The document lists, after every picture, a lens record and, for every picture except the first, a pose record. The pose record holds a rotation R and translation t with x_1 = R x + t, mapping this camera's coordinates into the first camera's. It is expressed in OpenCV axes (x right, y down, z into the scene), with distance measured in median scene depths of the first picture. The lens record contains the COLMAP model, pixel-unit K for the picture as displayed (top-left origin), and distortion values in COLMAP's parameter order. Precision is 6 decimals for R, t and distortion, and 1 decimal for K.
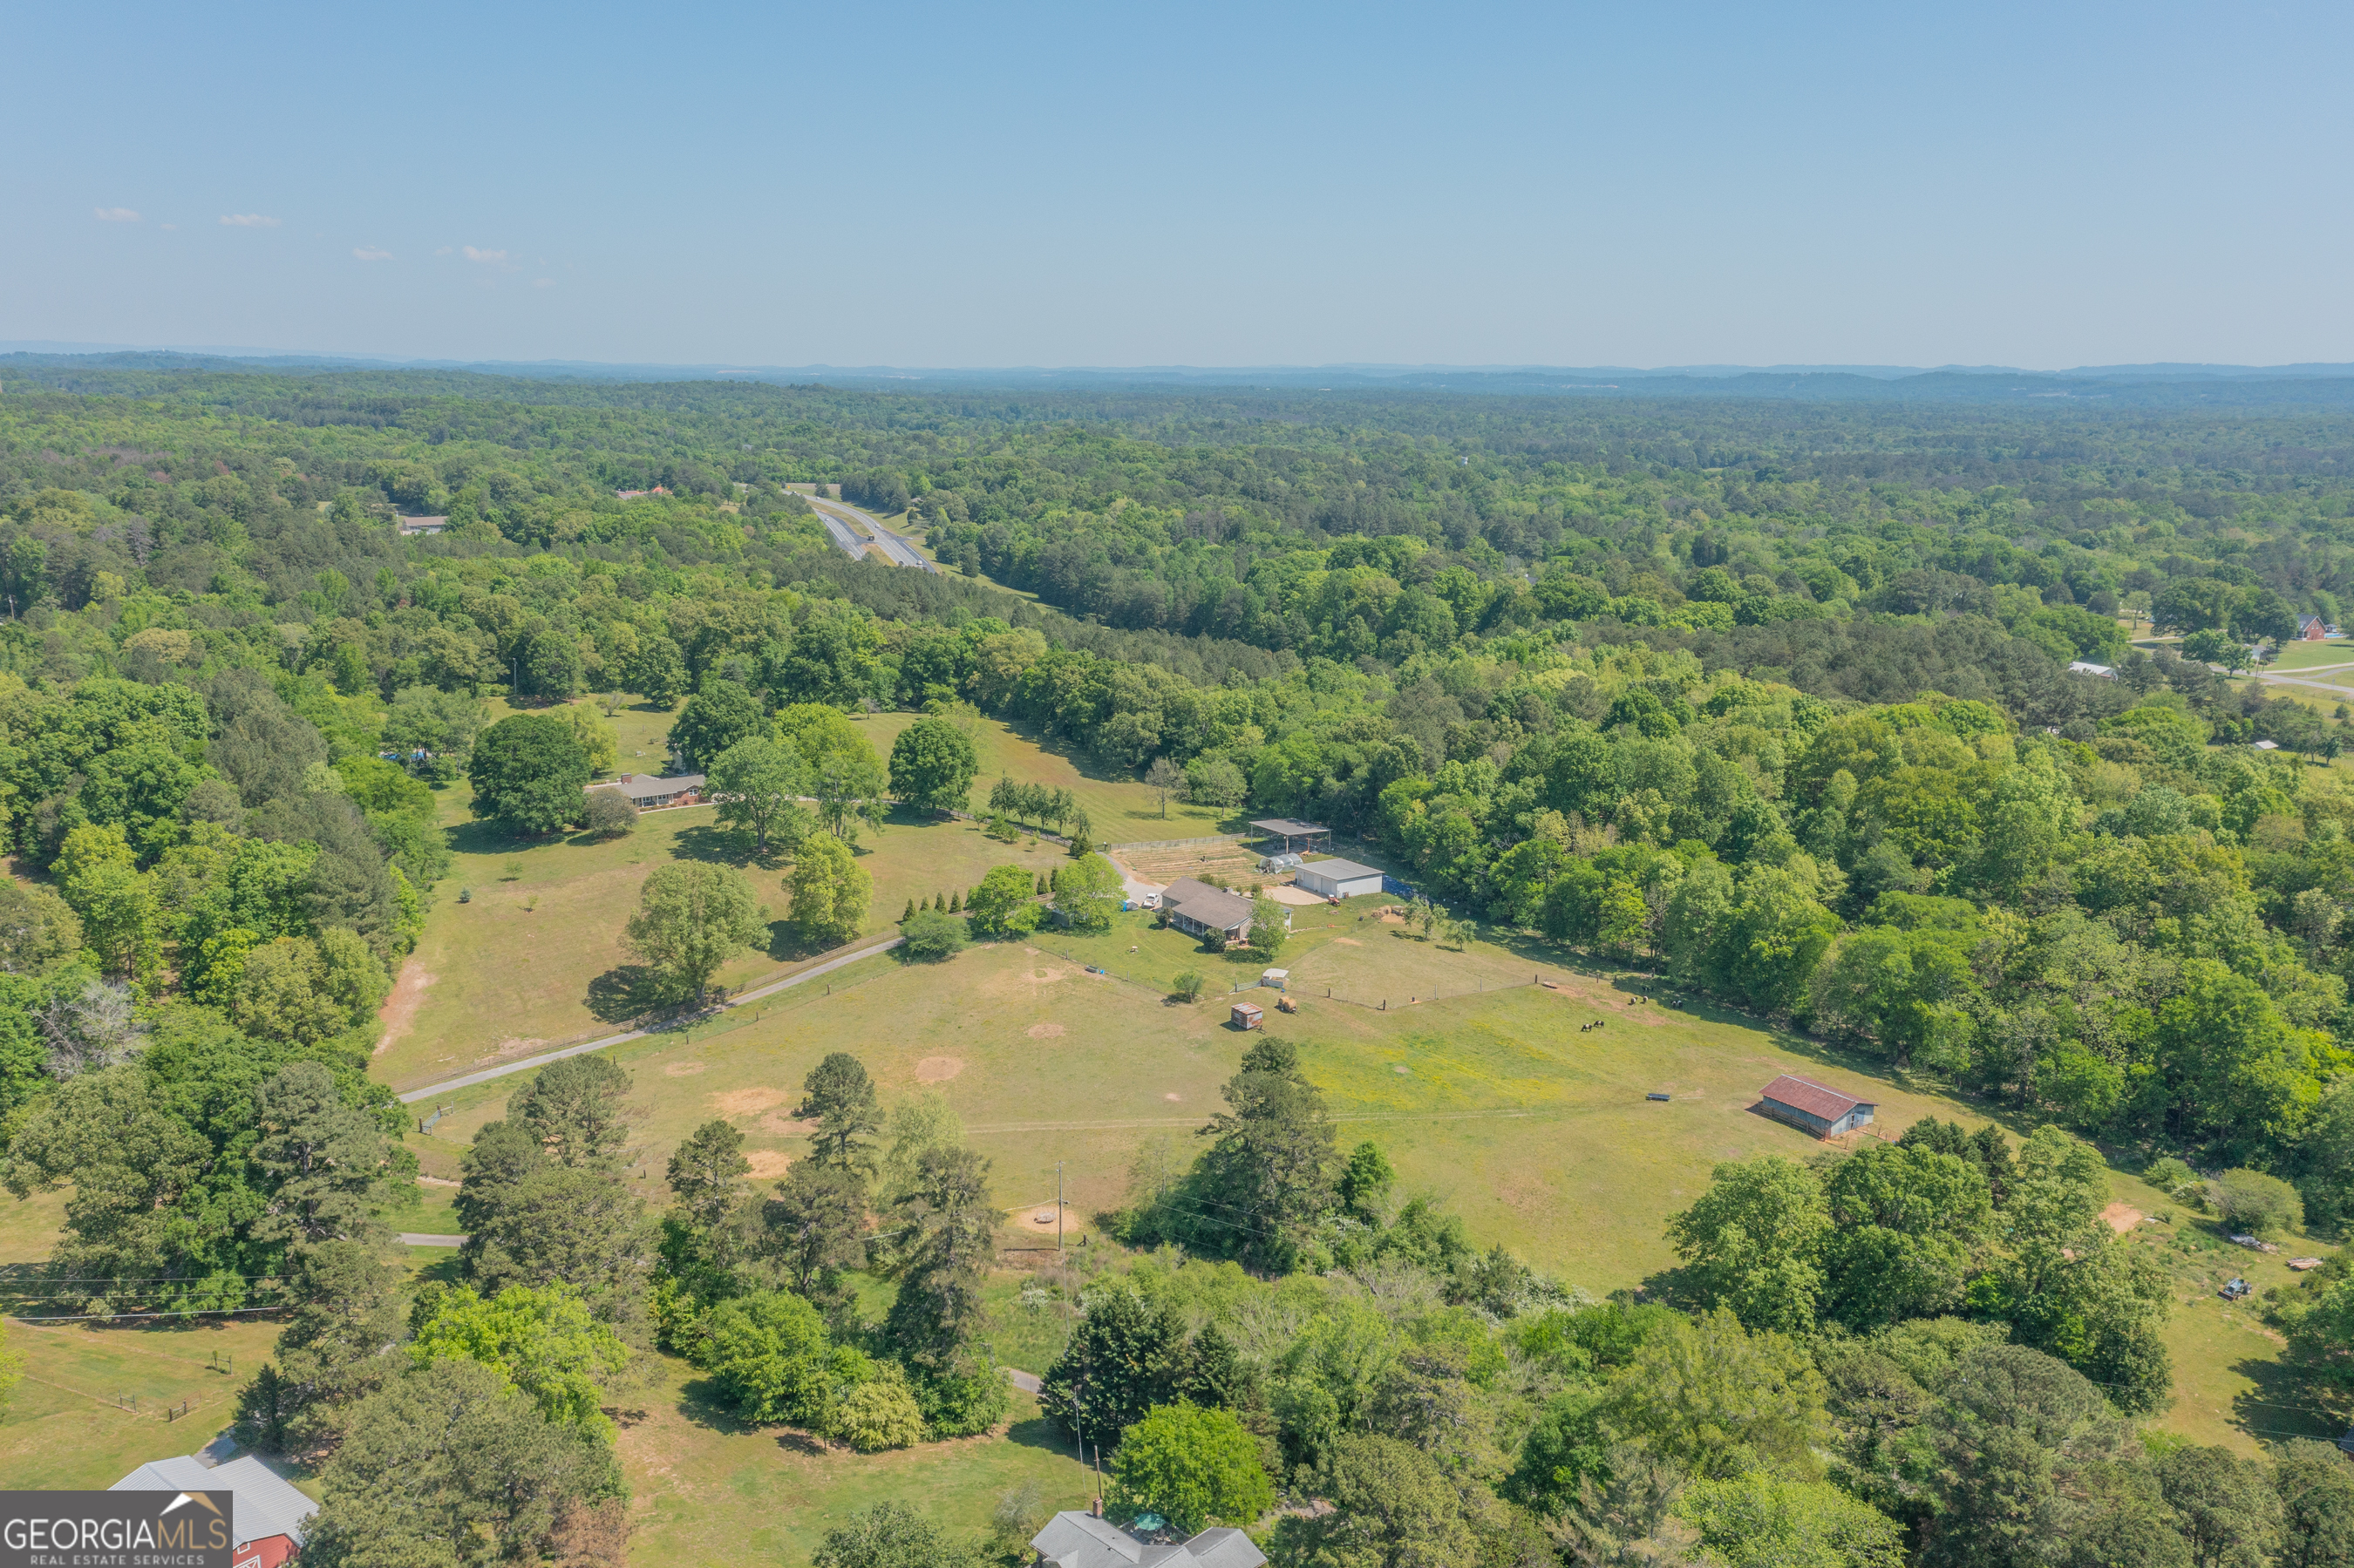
lens RADIAL K [[1853.8, 0, 1168.5], [0, 1853.8, 782.1], [0, 0, 1]] dist [0.001704, 0.014969]
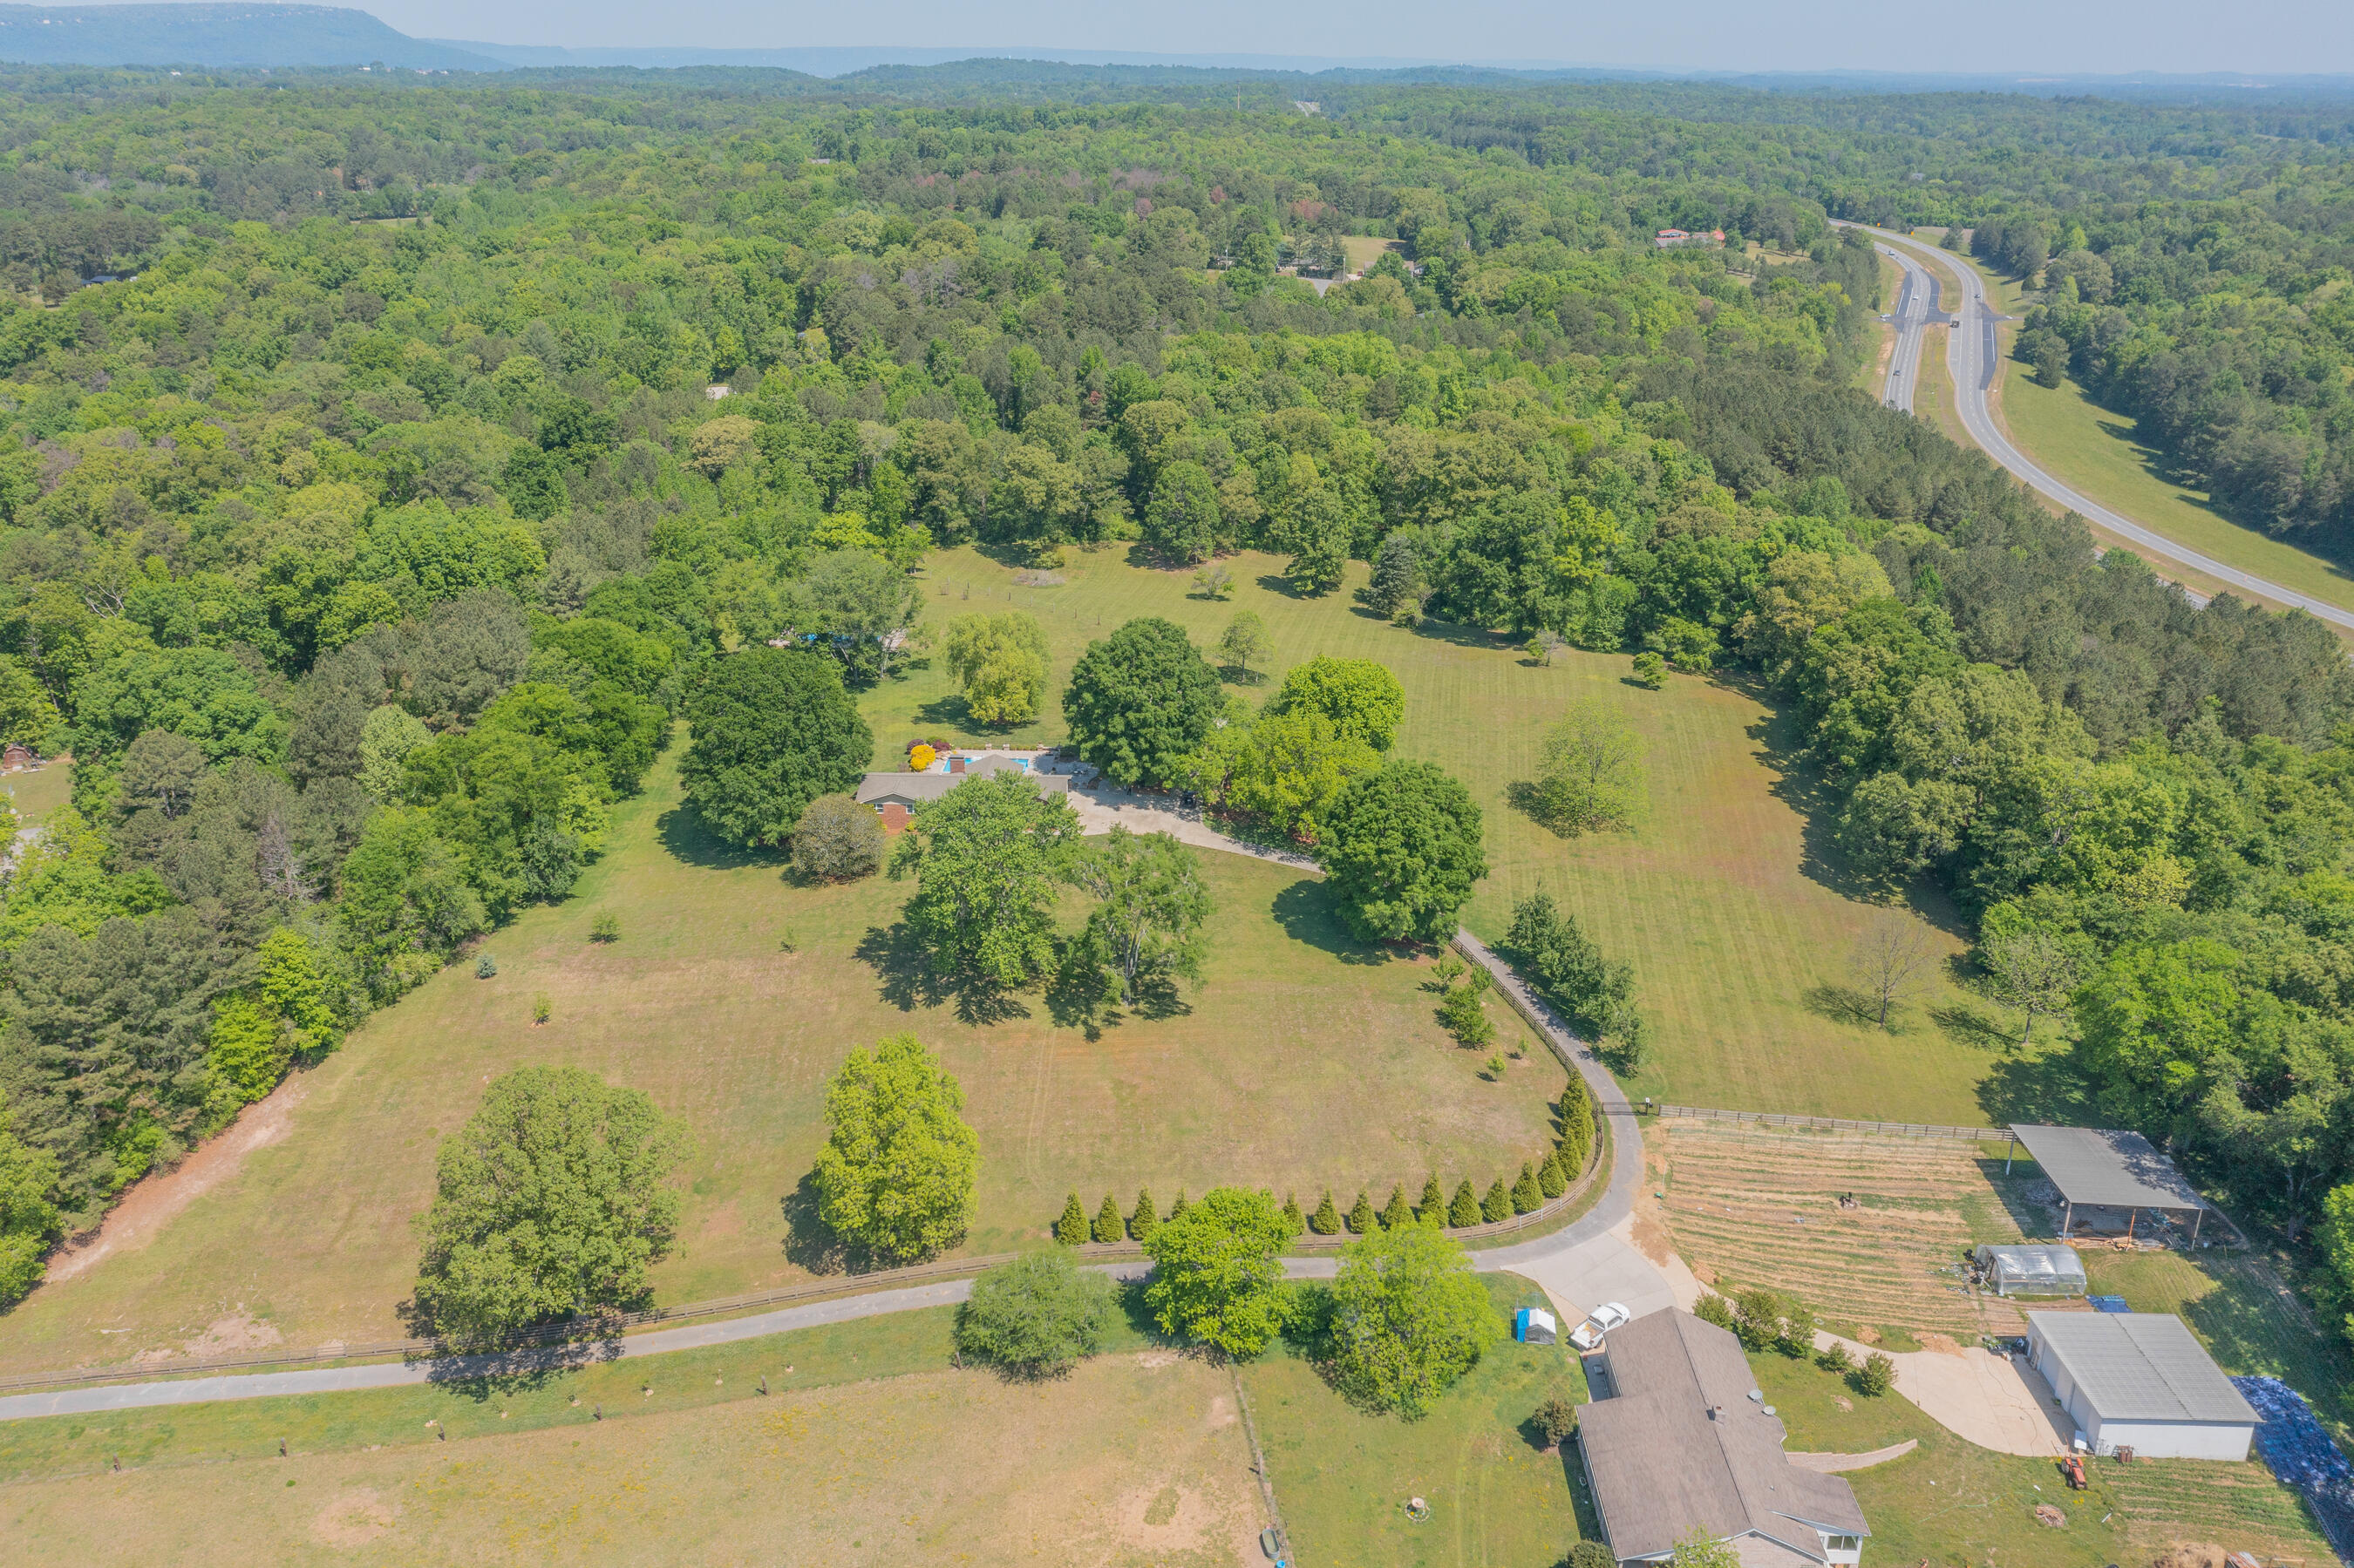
lens RADIAL K [[1859.4, 0, 1171.3], [0, 1859.4, 758.7], [0, 0, 1]] dist [0.005655, 0.008855]
pose [[0.802028, 0.200187, -0.562739, 0.119553], [-0.125192, 0.977575, 0.169333, -0.119069], [0.584018, -0.065360, 0.809105, 0.533643]]
